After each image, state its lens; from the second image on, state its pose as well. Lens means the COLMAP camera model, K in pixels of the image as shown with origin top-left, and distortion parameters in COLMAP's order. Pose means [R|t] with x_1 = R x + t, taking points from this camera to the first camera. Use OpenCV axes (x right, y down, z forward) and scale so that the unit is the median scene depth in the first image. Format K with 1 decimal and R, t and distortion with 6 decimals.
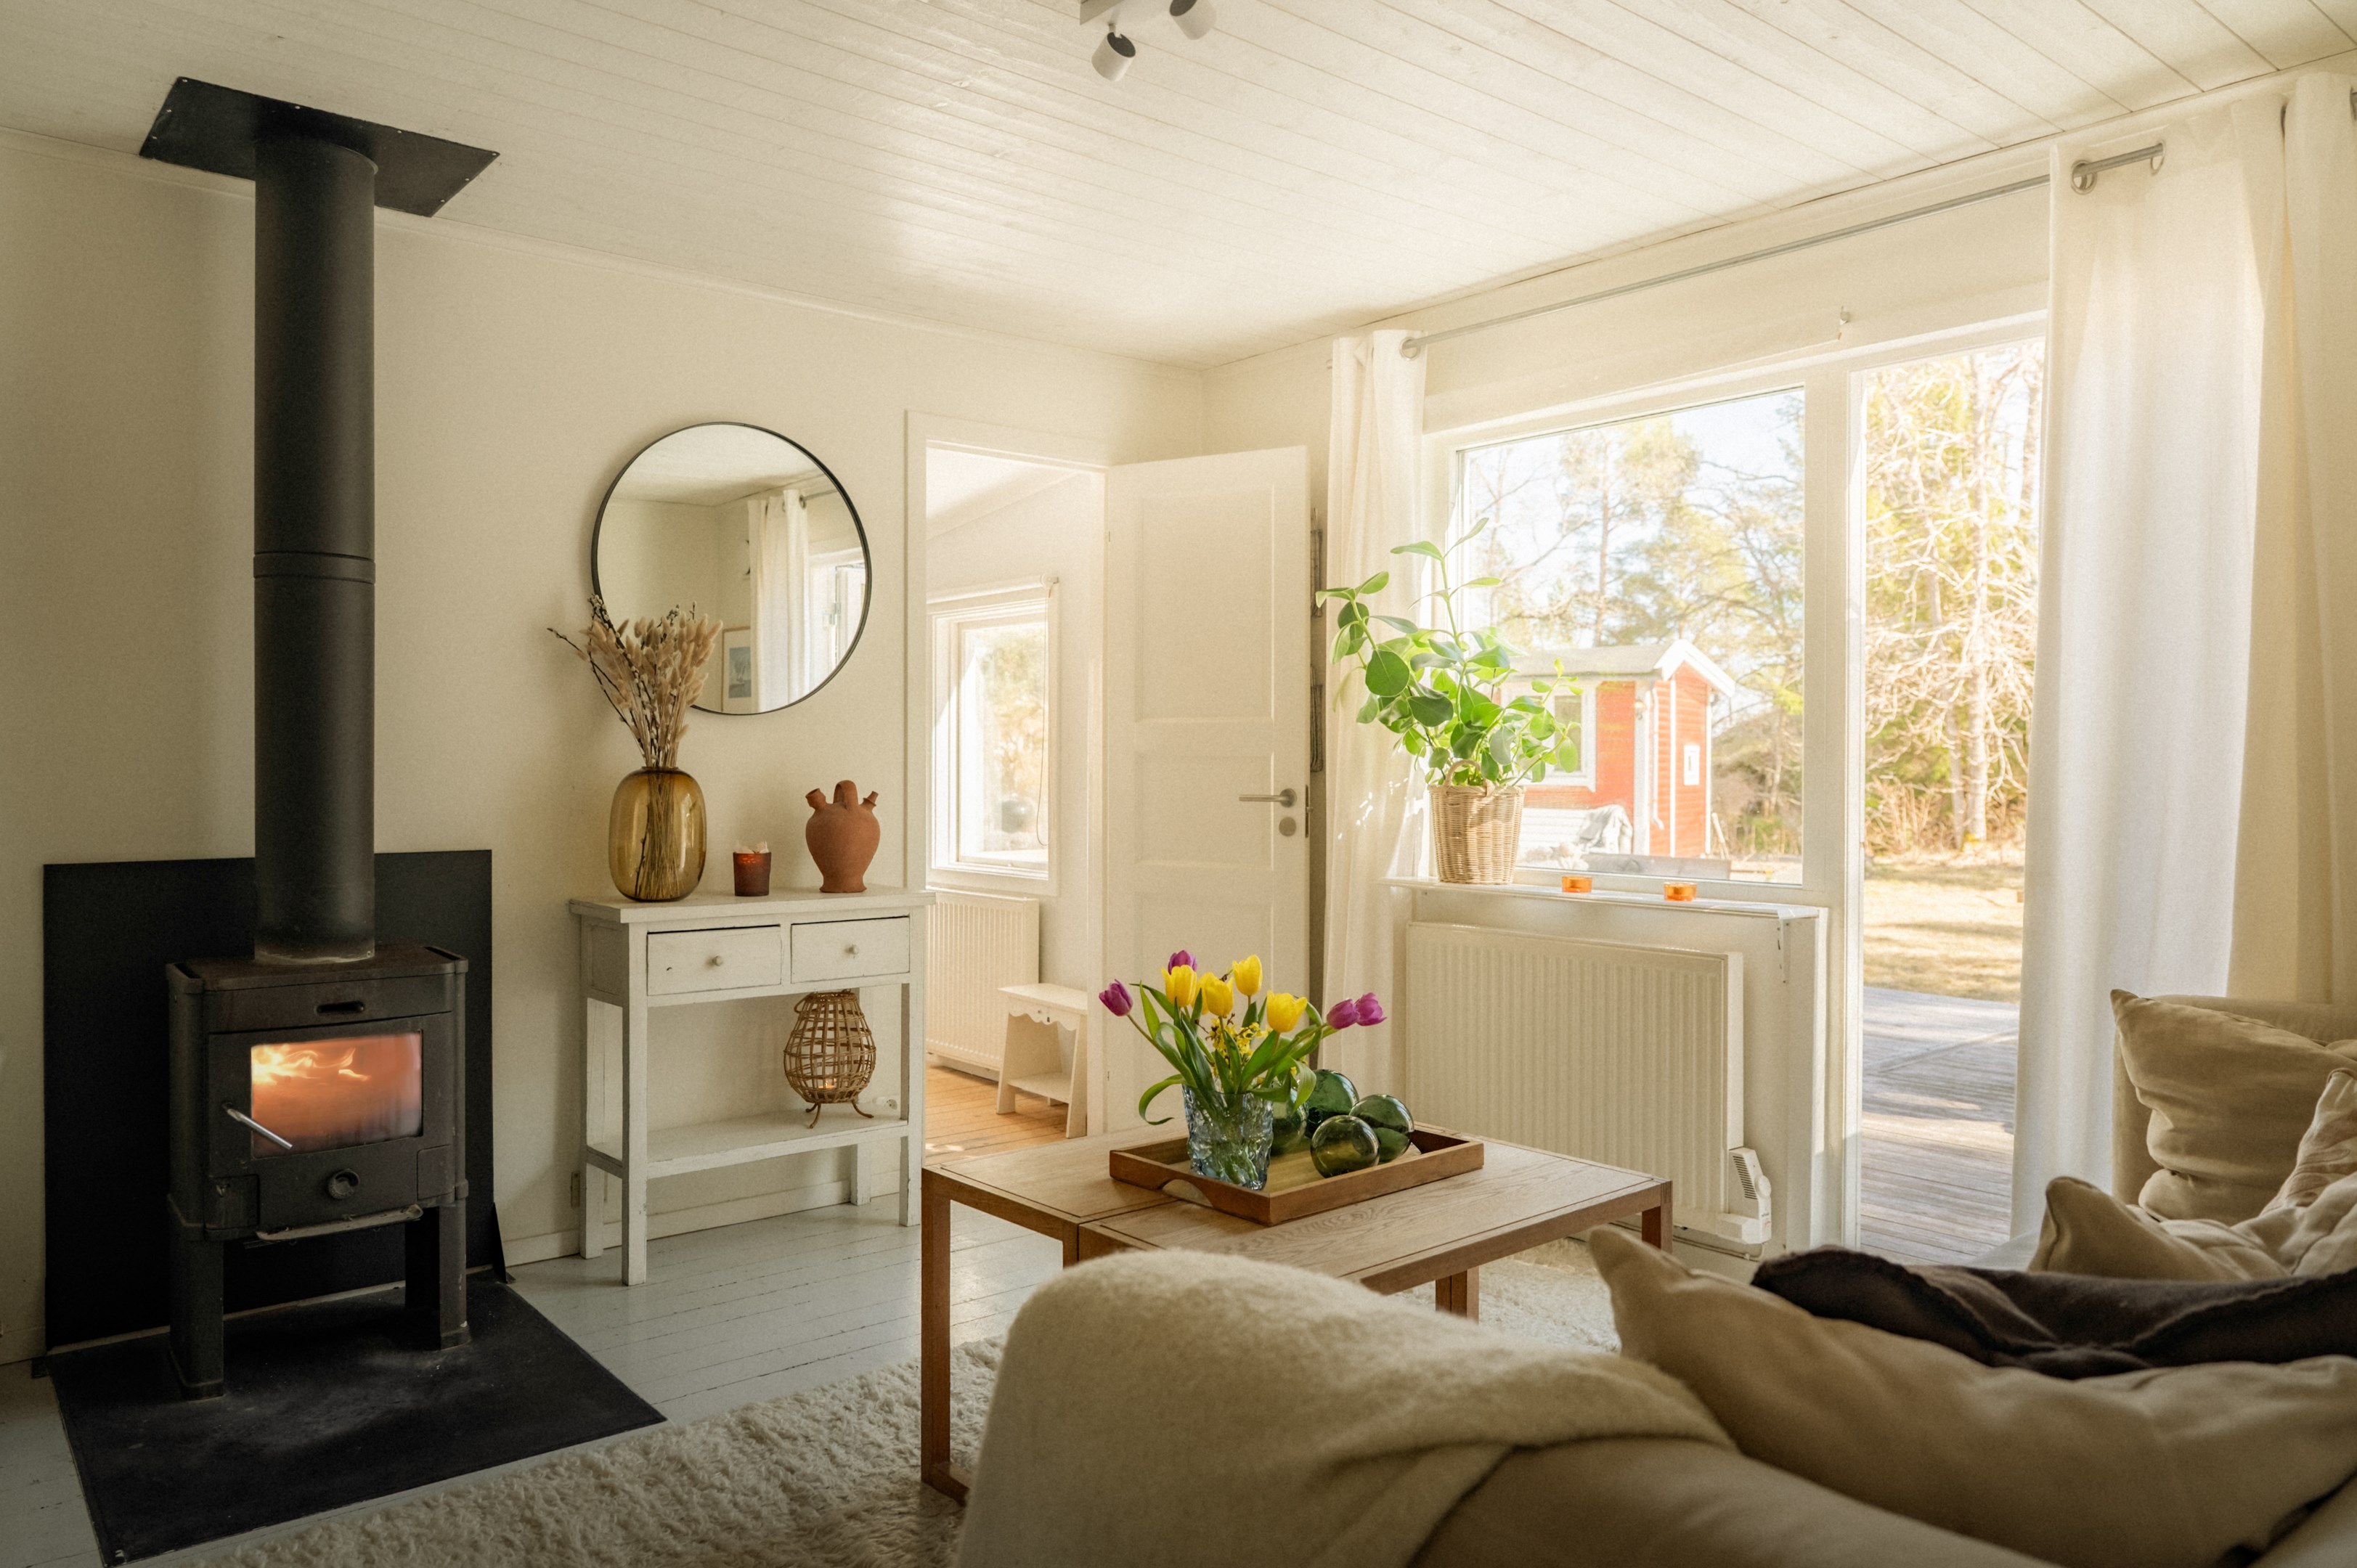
lens RADIAL K [[1573.6, 0, 1177.3], [0, 1573.6, 798.0], [0, 0, 1]] dist [0.005589, -0.000255]
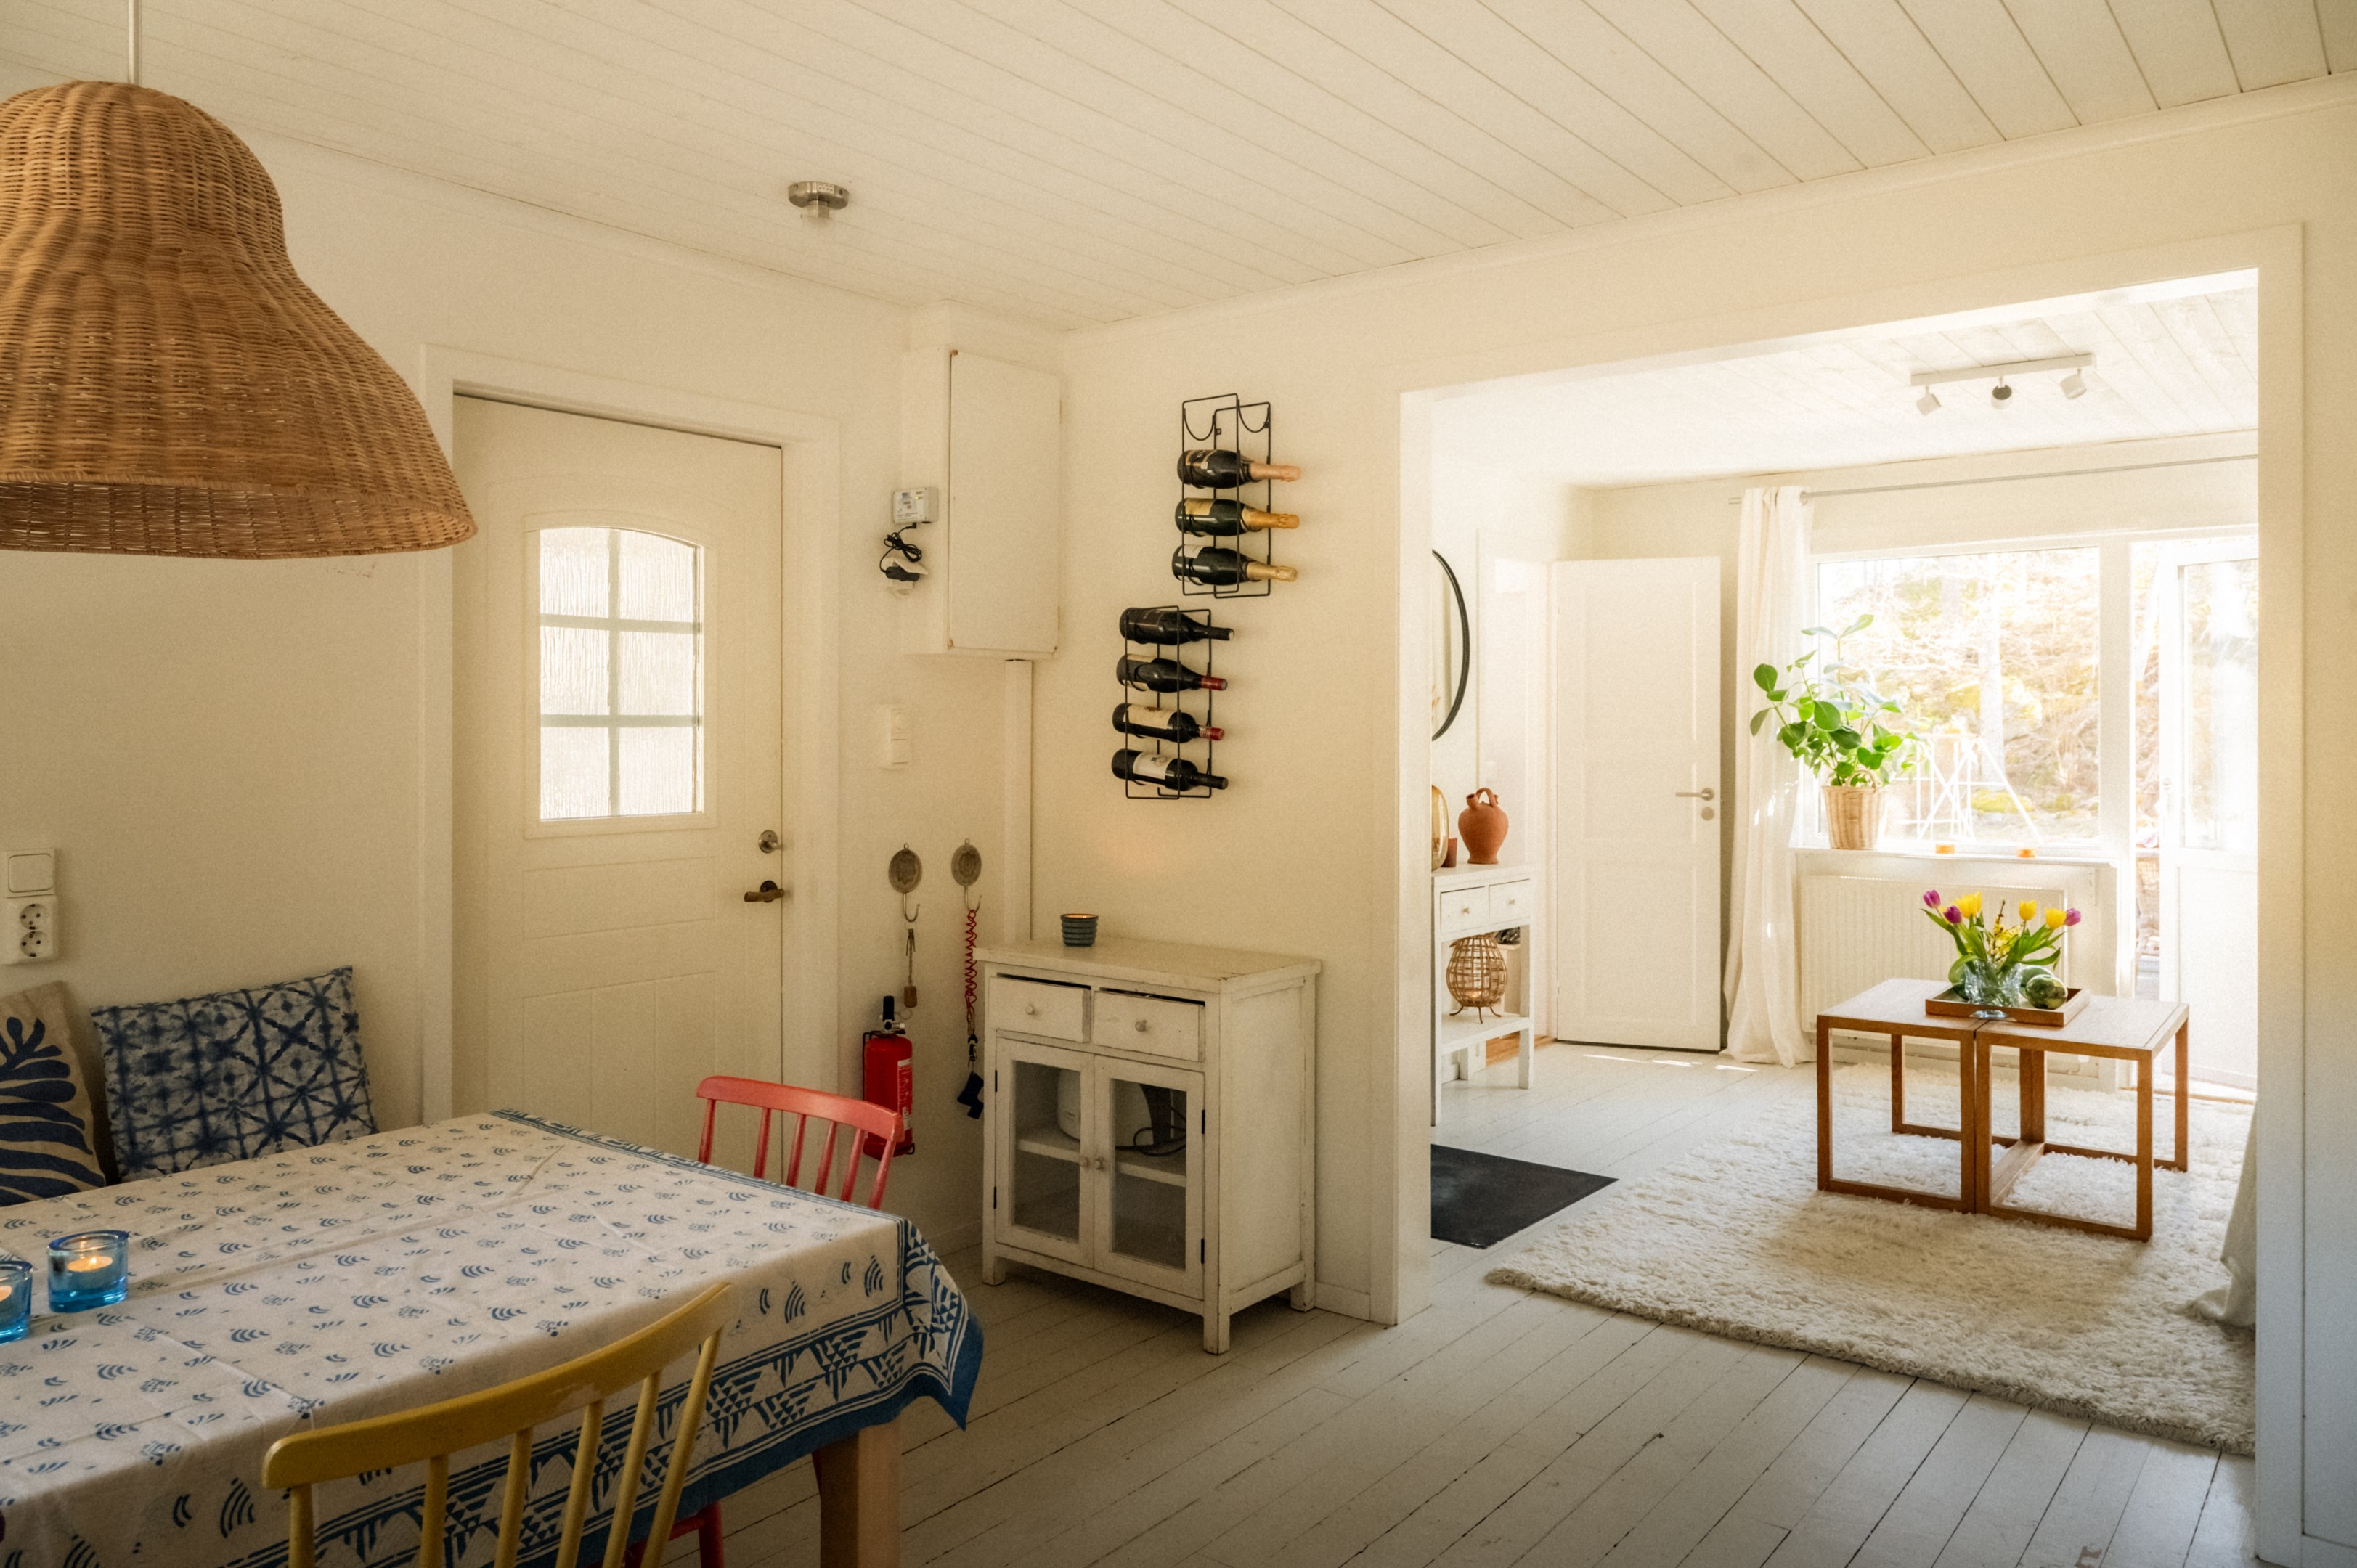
lens RADIAL K [[1573.6, 0, 1176.6], [0, 1573.6, 770.5], [0, 0, 1]] dist [0.005589, -0.000255]
pose [[0.983383, -0.010385, 0.181244, -0.728091], [0.010284, 0.999946, 0.001496, -0.031795], [-0.181249, 0.000392, 0.983437, -0.385449]]
